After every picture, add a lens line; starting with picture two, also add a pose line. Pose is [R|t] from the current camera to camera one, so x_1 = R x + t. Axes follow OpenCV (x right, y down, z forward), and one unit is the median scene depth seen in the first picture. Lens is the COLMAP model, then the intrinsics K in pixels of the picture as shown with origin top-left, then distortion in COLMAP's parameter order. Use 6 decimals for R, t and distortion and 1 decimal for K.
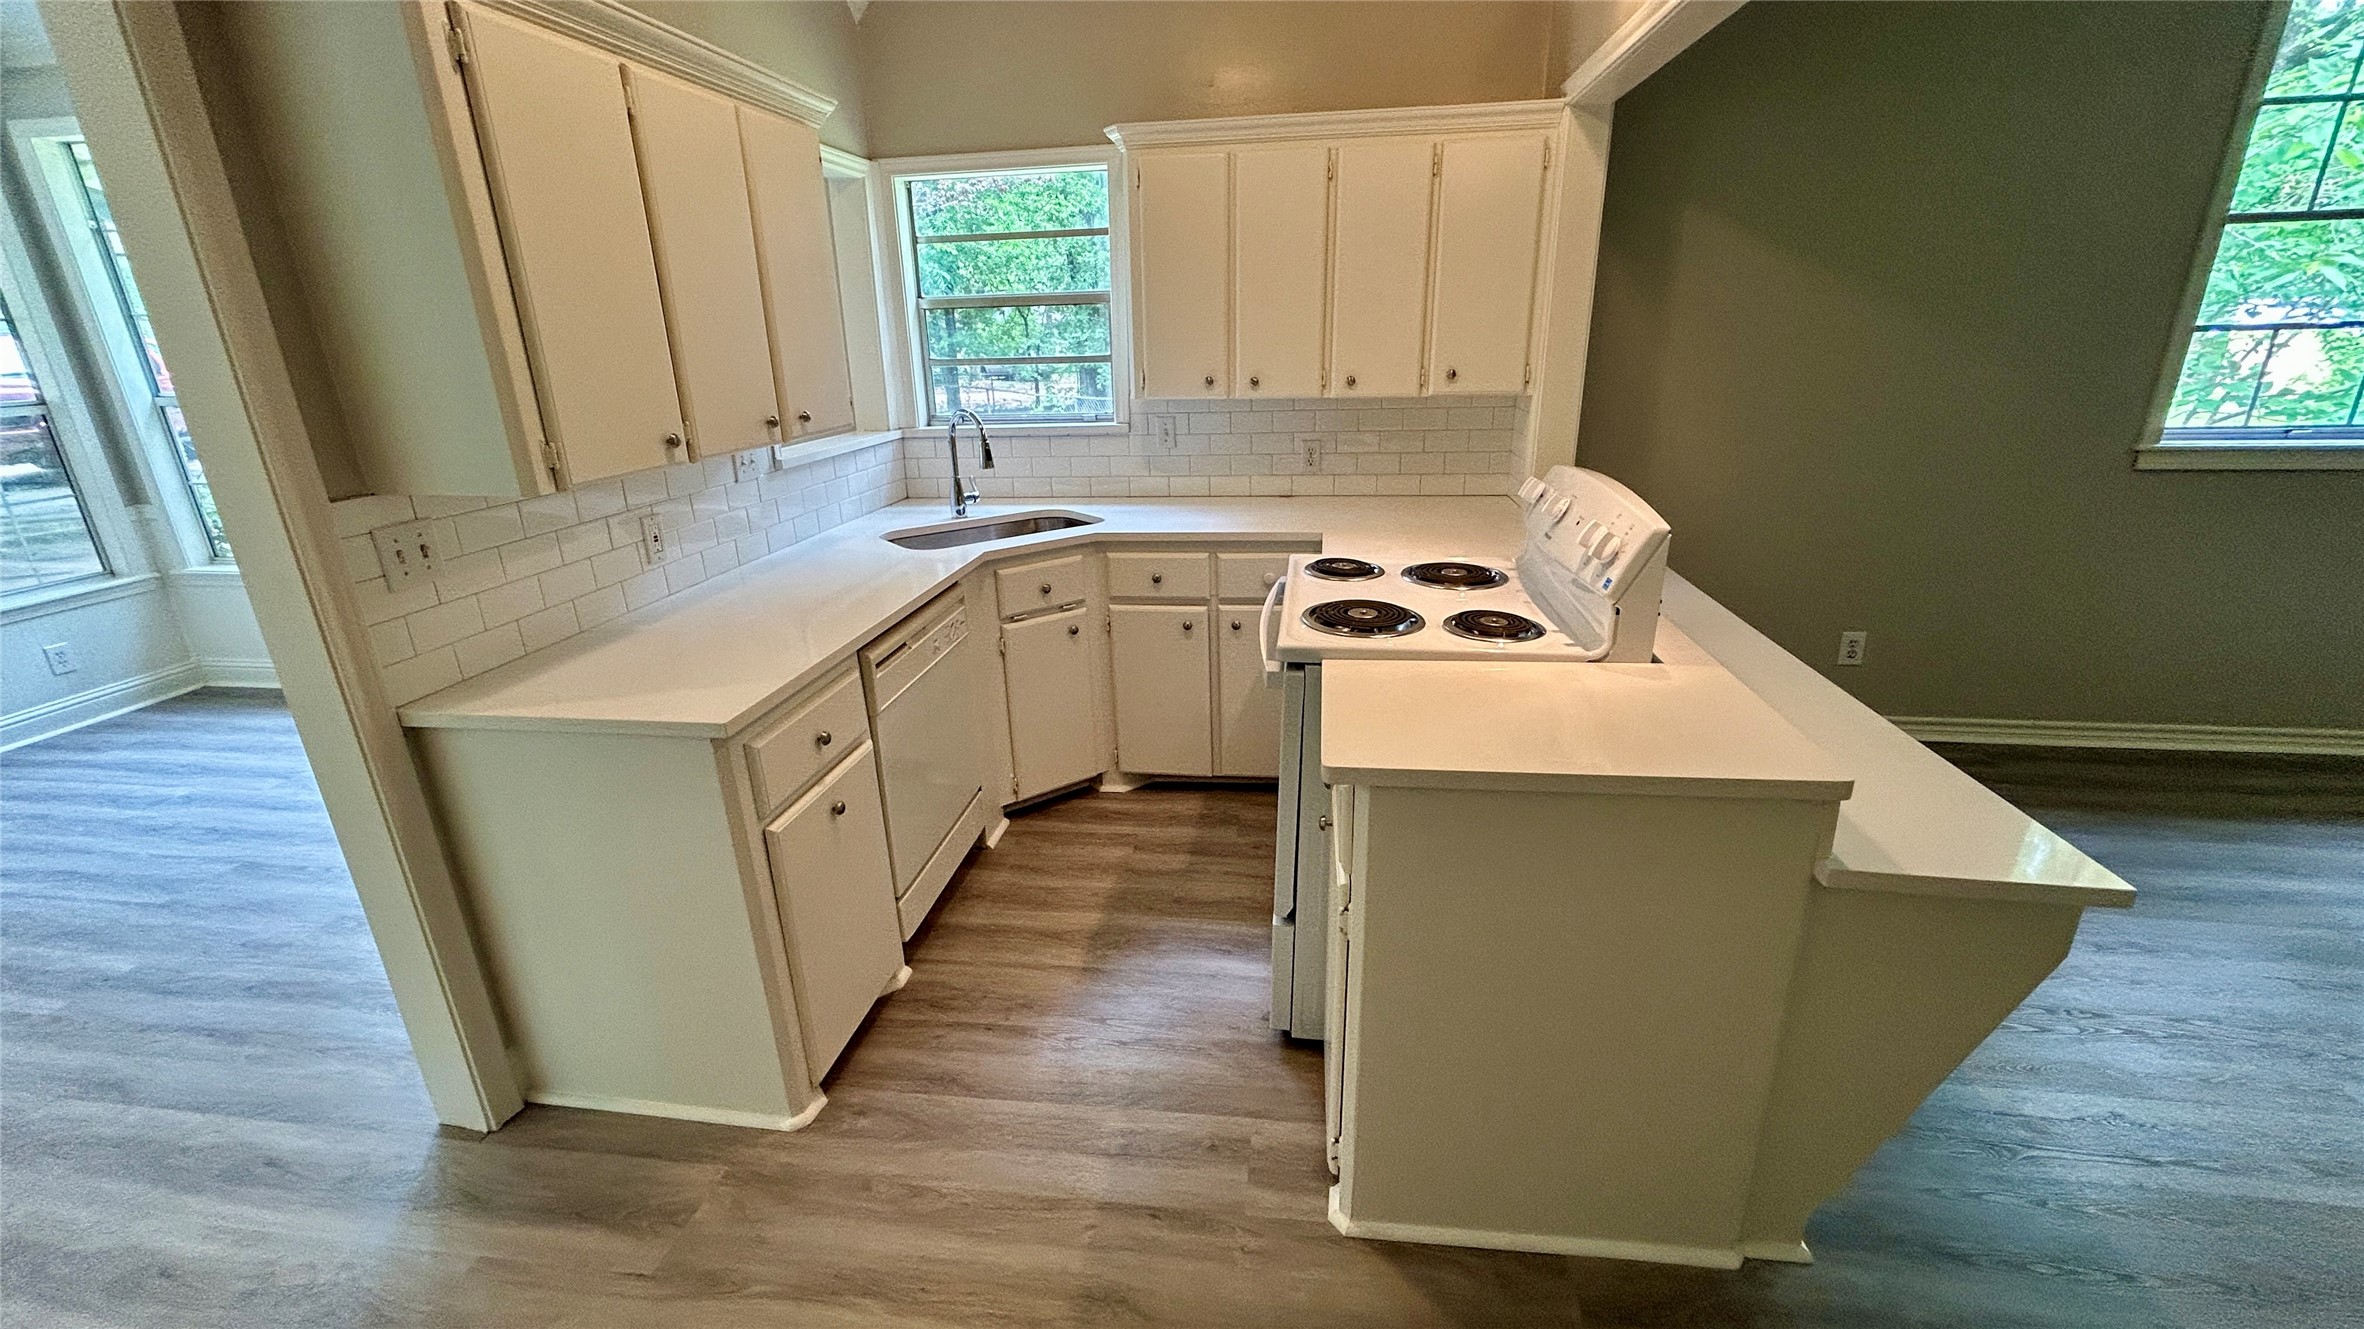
lens RADIAL K [[944.2, 0, 1182.0], [0, 944.2, 664.5], [0, 0, 1]] dist [-0.002748, -0.000363]
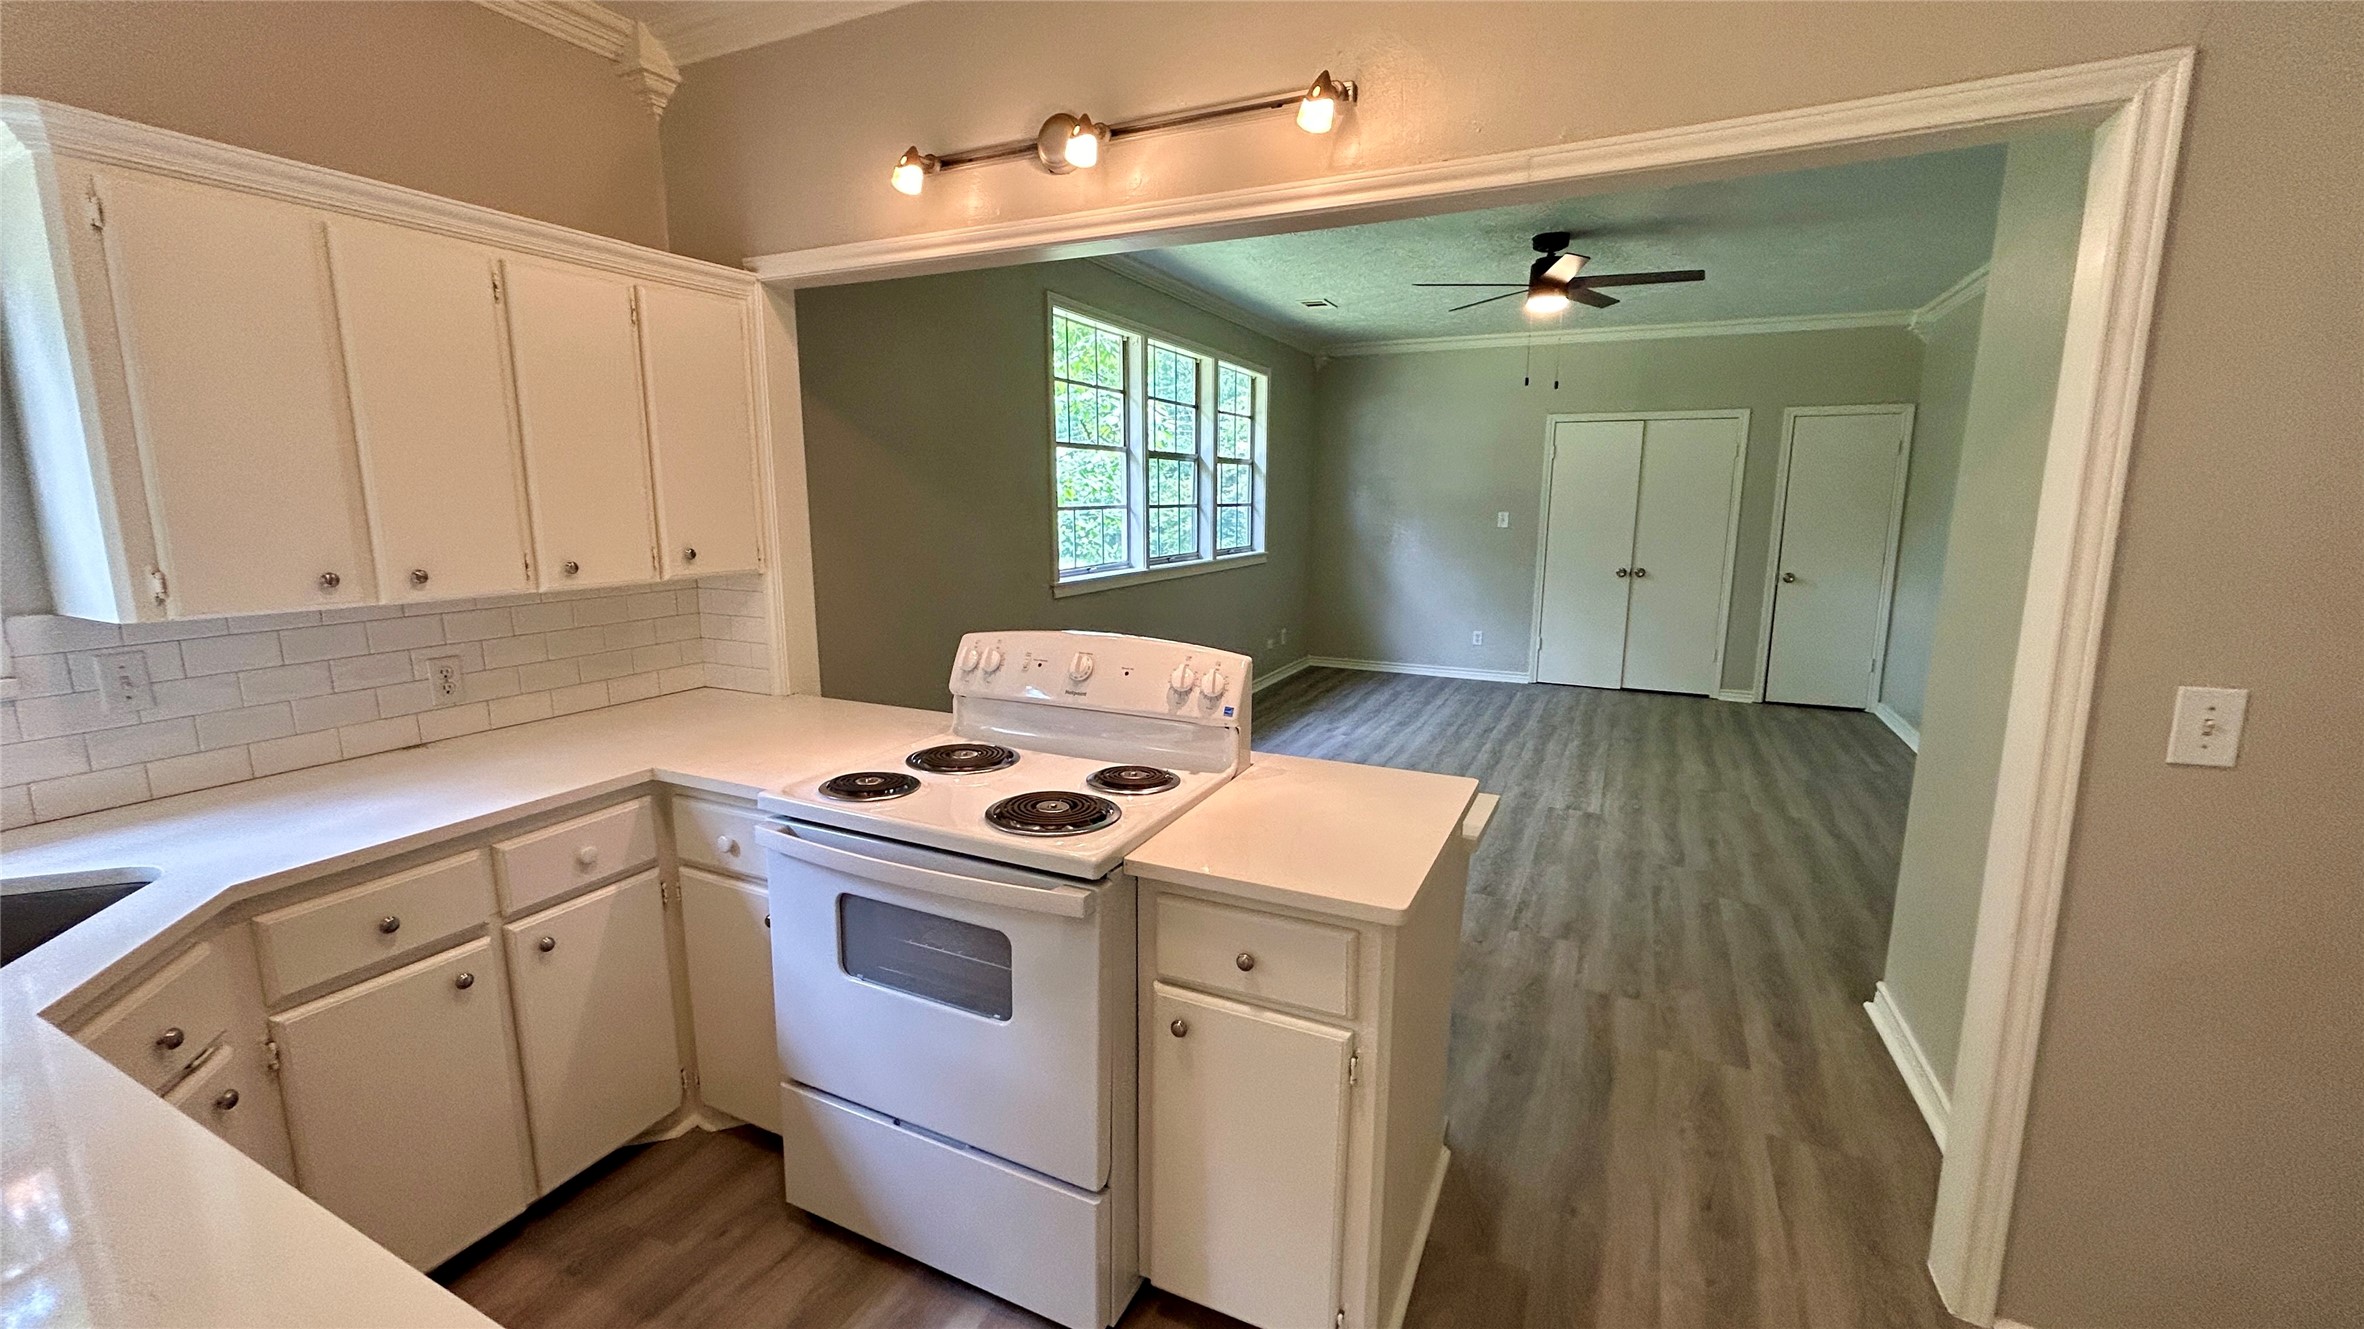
lens RADIAL K [[944.2, 0, 1182.0], [0, 944.2, 664.5], [0, 0, 1]] dist [-0.002748, -0.000363]
pose [[0.306973, -0.144721, 0.940651, -0.379701], [0.304765, 0.951272, 0.046898, -0.120129], [-0.901602, 0.272282, 0.336121, 0.350727]]
